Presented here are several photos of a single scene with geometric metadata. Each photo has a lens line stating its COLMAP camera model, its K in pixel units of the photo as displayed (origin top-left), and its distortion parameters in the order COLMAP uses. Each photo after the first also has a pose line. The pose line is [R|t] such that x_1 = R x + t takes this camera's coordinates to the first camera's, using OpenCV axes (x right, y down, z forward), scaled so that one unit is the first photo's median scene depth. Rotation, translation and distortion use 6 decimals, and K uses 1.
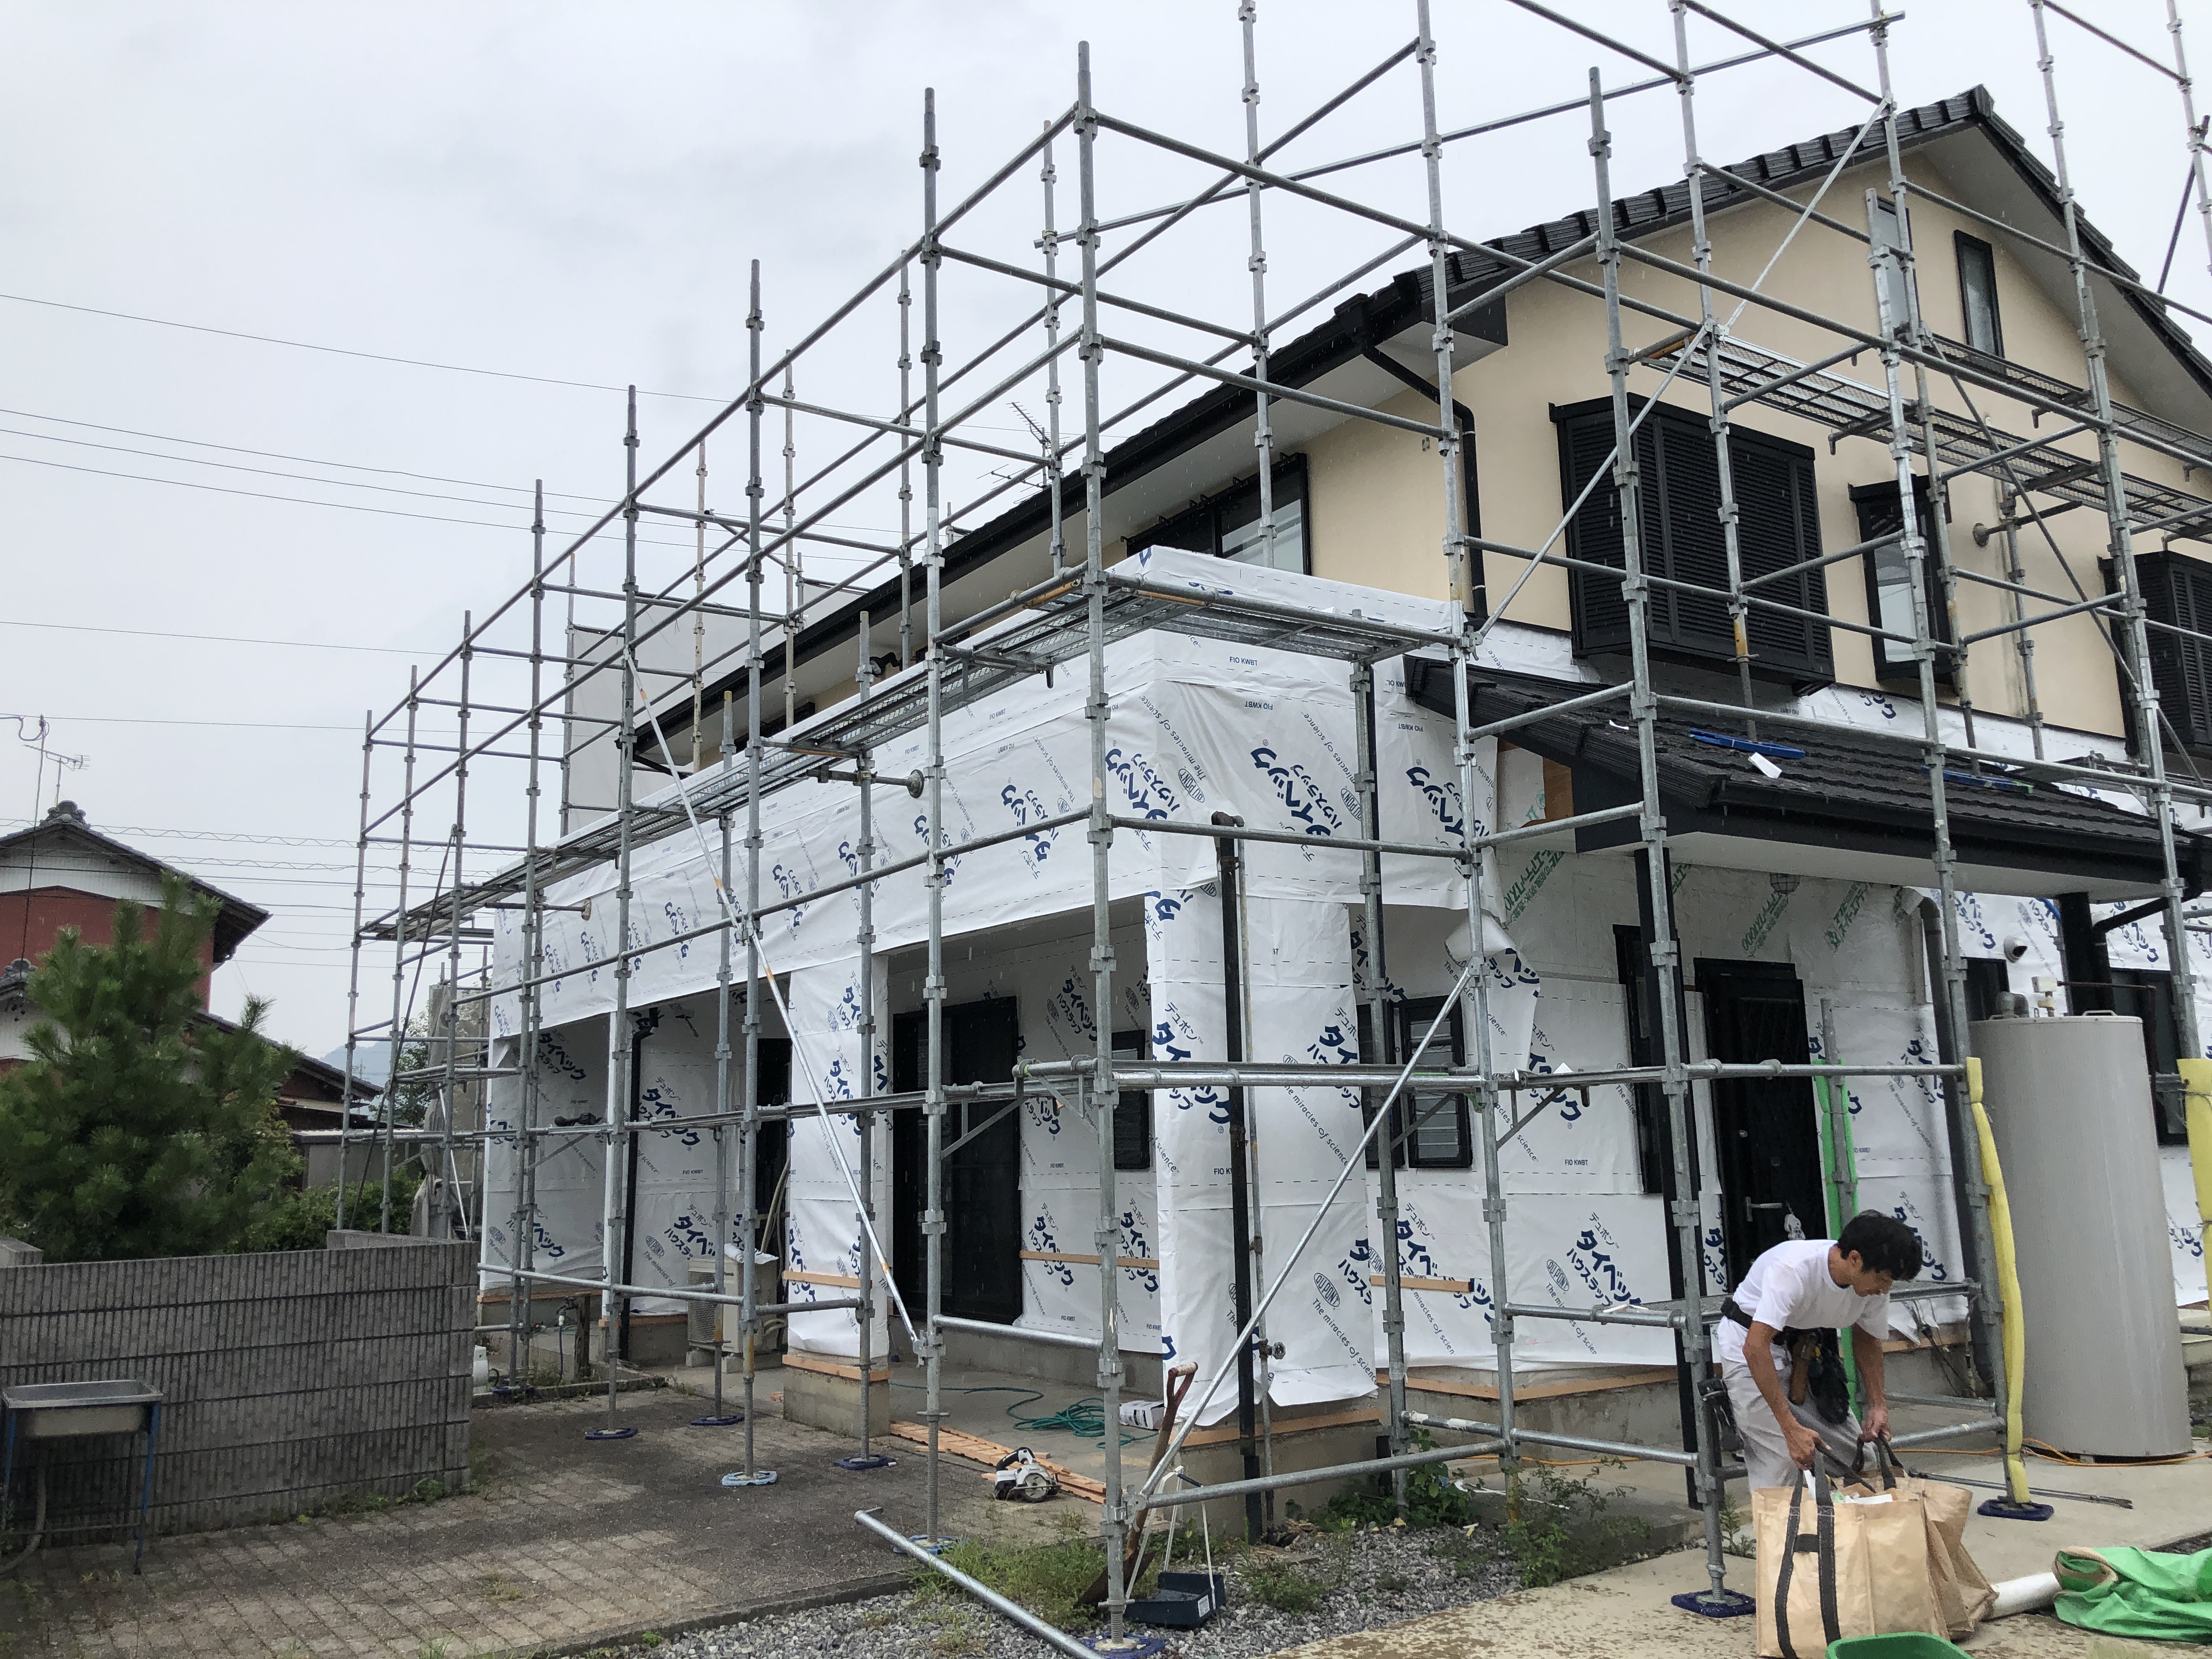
lens RADIAL K [[1812.7, 0, 1106.0], [0, 1812.7, 829.5], [0, 0, 1]] dist [-0.008137, -0.043779]
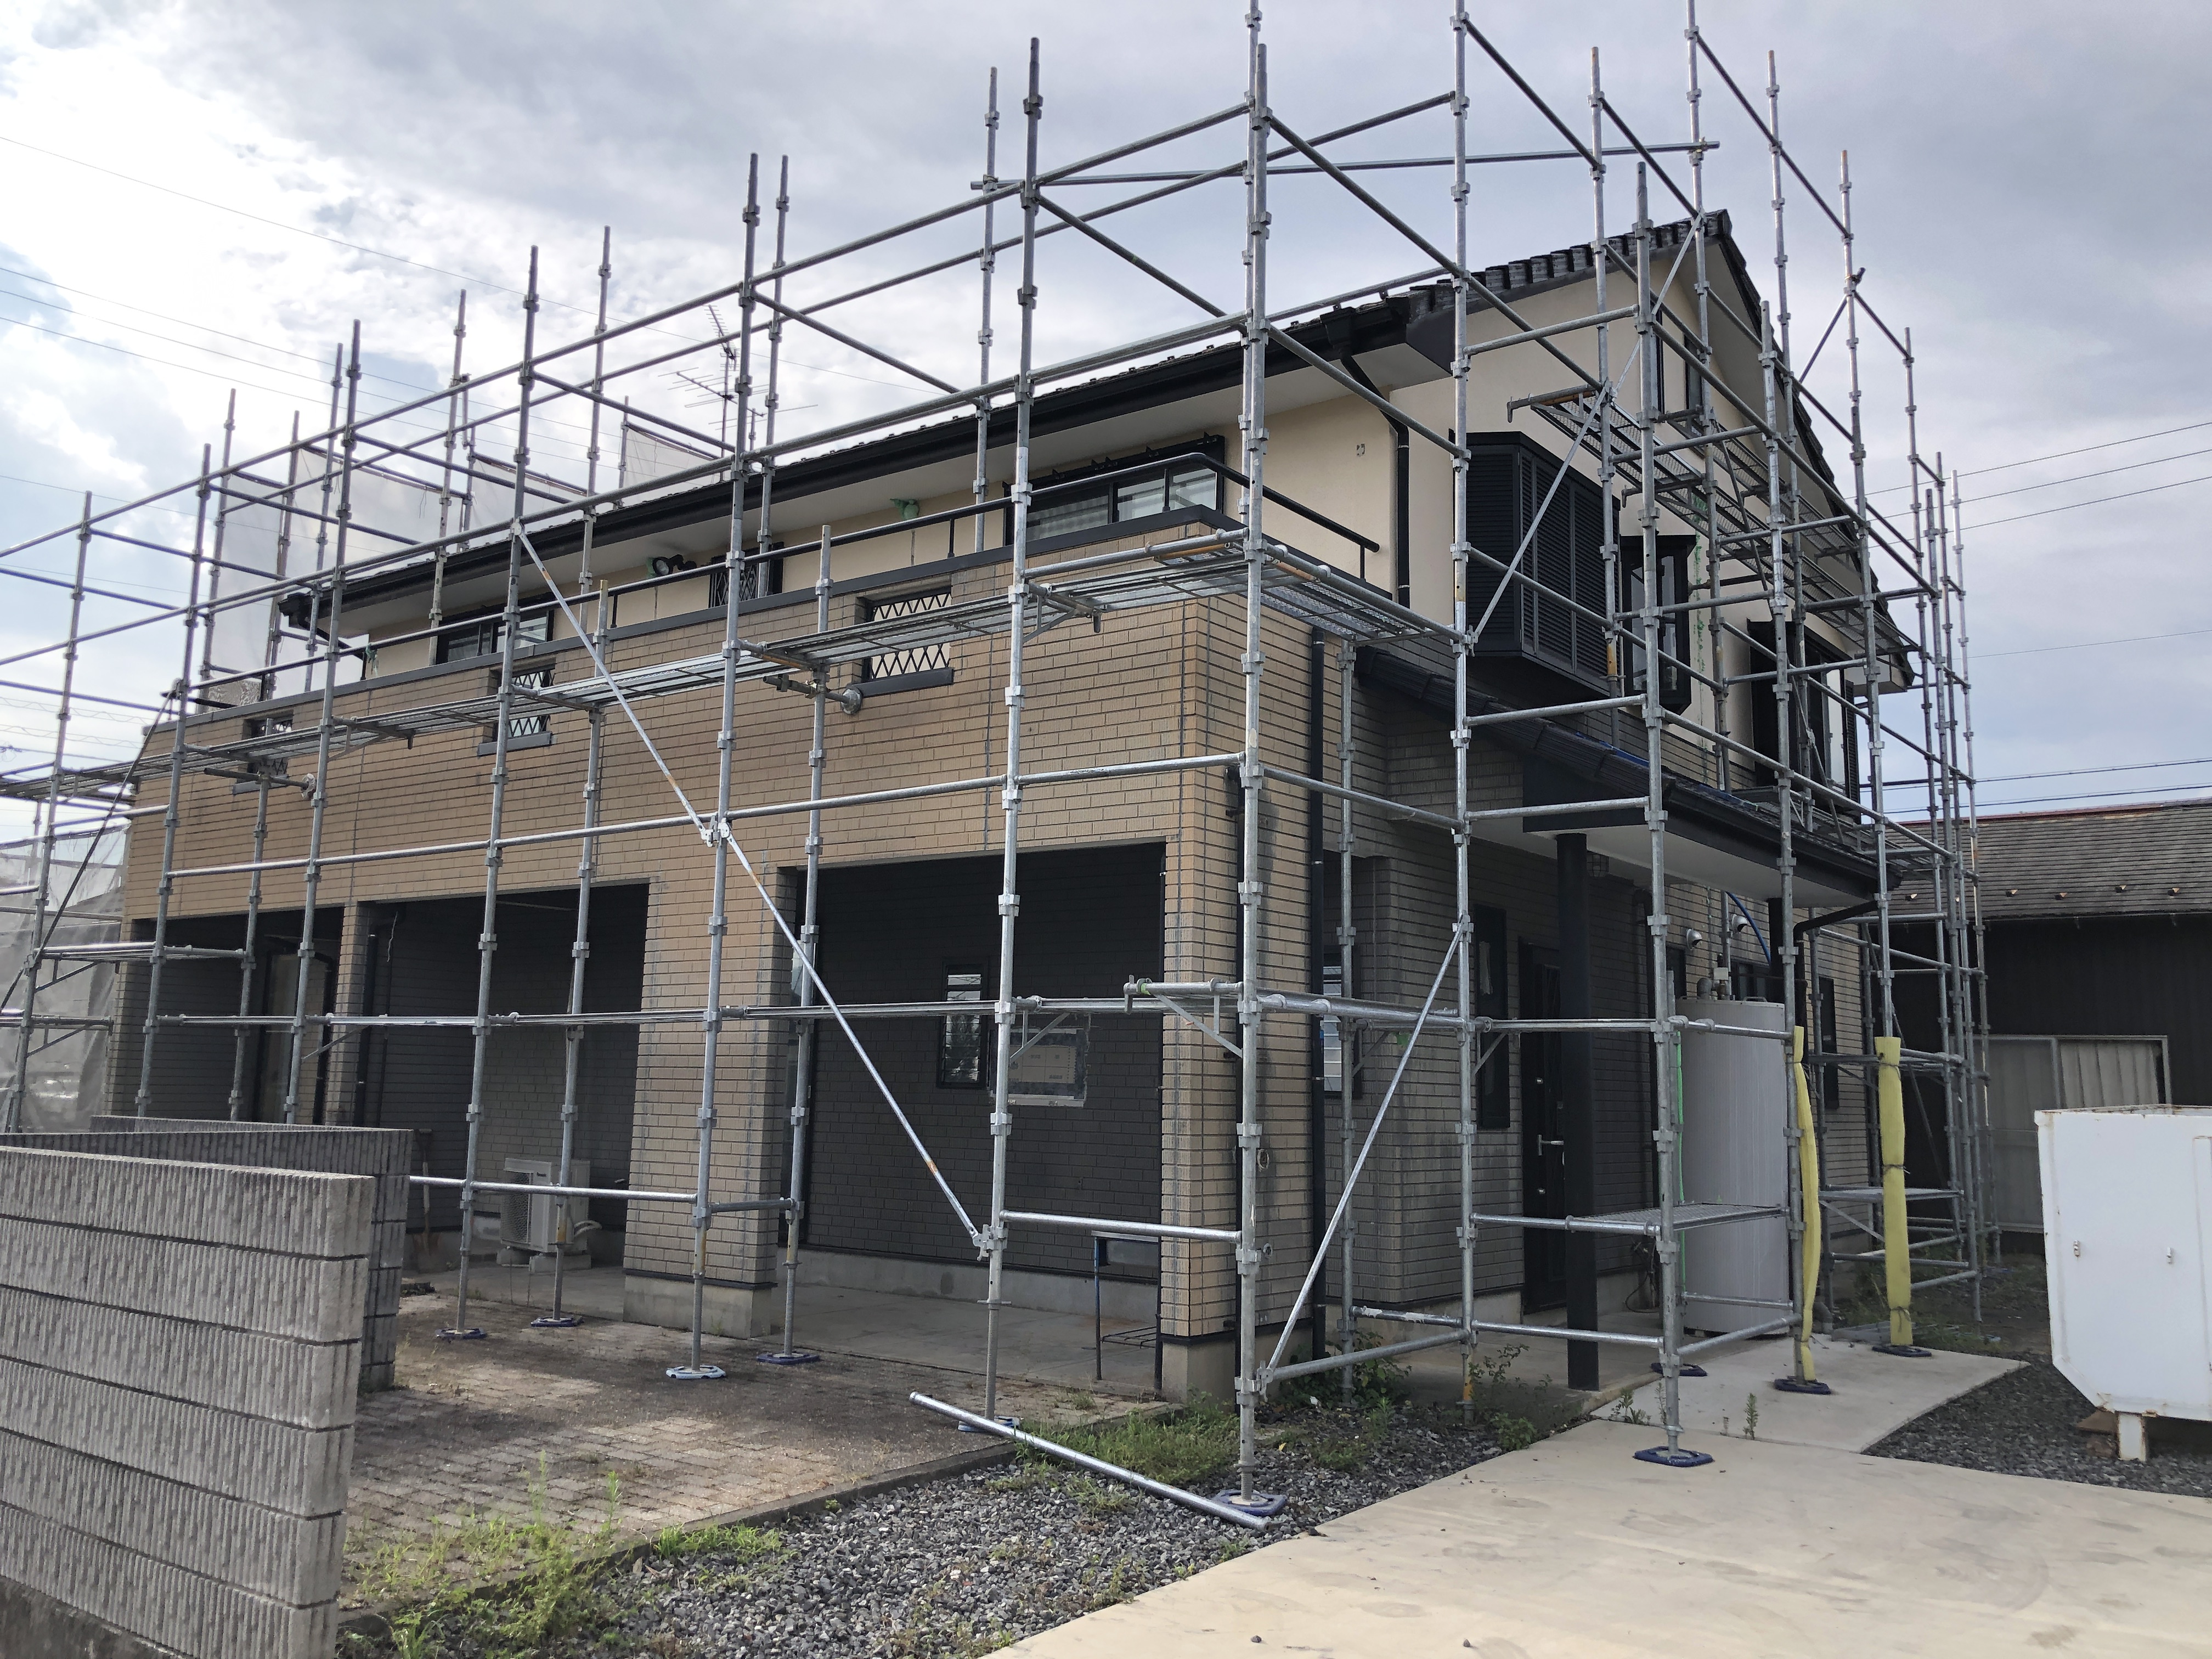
lens RADIAL K [[1801.1, 0, 1035.6], [0, 1801.1, 839.7], [0, 0, 1]] dist [0.062077, -0.314959]
pose [[0.945992, 0.087671, 0.312112, -0.378316], [-0.100660, 0.994588, 0.025718, 0.018788], [-0.308168, -0.055746, 0.949697, -0.001678]]
